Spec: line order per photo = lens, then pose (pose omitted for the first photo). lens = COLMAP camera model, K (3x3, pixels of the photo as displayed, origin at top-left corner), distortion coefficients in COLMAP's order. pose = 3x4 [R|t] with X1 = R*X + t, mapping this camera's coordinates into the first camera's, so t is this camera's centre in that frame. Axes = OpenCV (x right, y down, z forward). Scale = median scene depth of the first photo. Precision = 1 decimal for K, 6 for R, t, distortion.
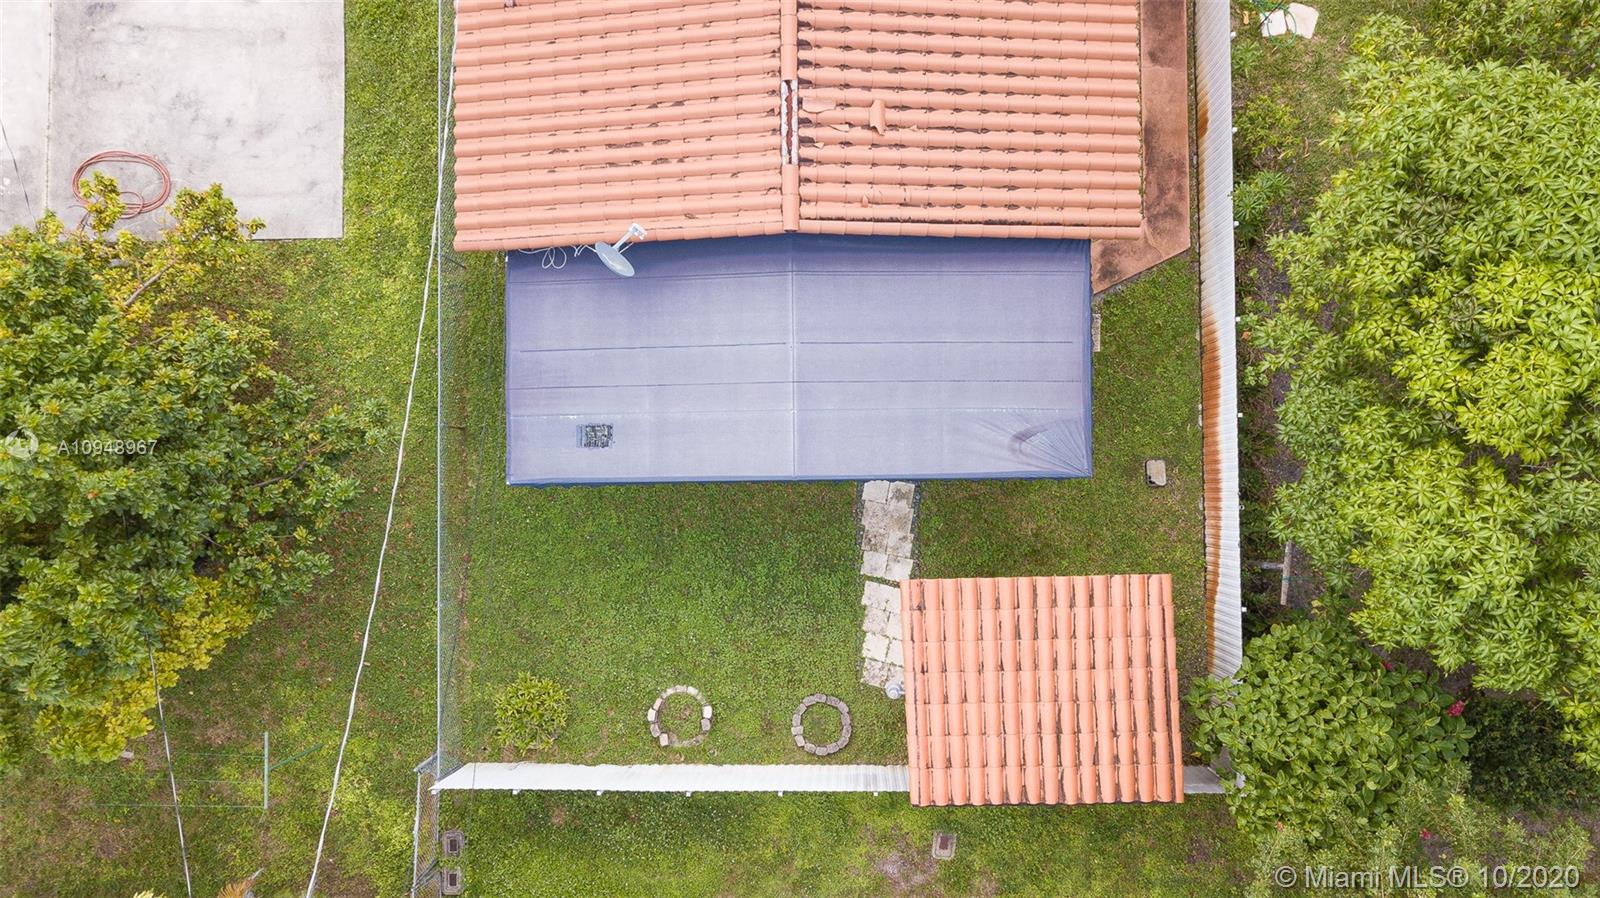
lens RADIAL K [[1212.6, 0, 796.0], [0, 1212.6, 446.0], [0, 0, 1]] dist [-0.003245, -0.003053]
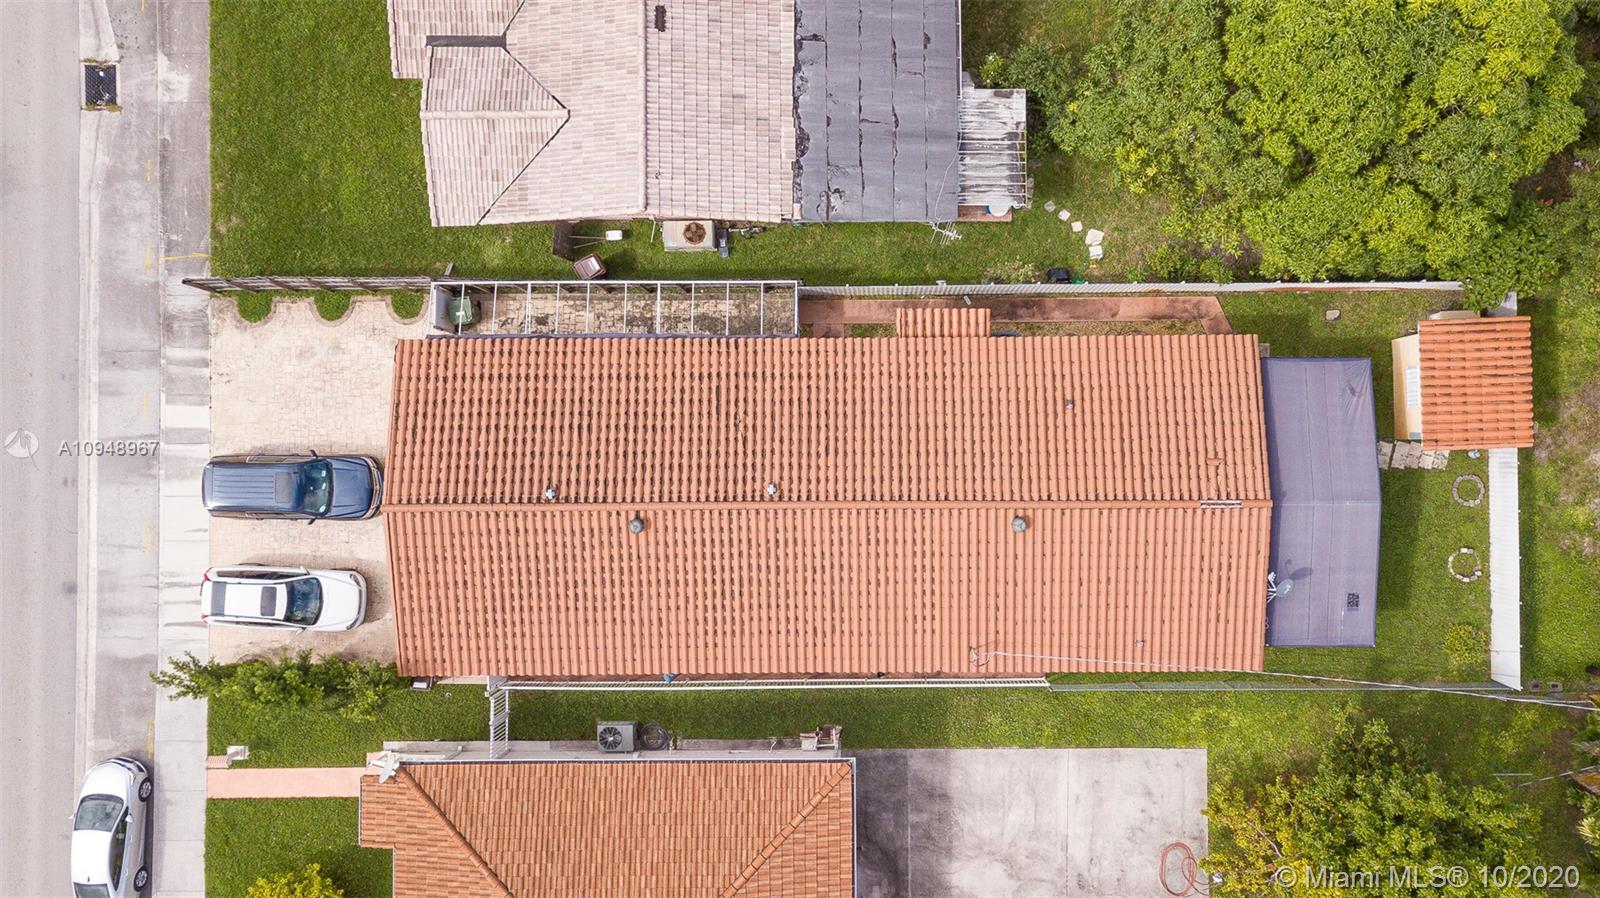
lens RADIAL K [[1212.6, 0, 802.7], [0, 1212.6, 445.1], [0, 0, 1]] dist [-0.003245, -0.003053]
pose [[0.008808, -0.998626, 0.051653, -0.015042], [0.999919, 0.008321, -0.009629, -0.803287], [0.009186, 0.051733, 0.998619, -0.920417]]
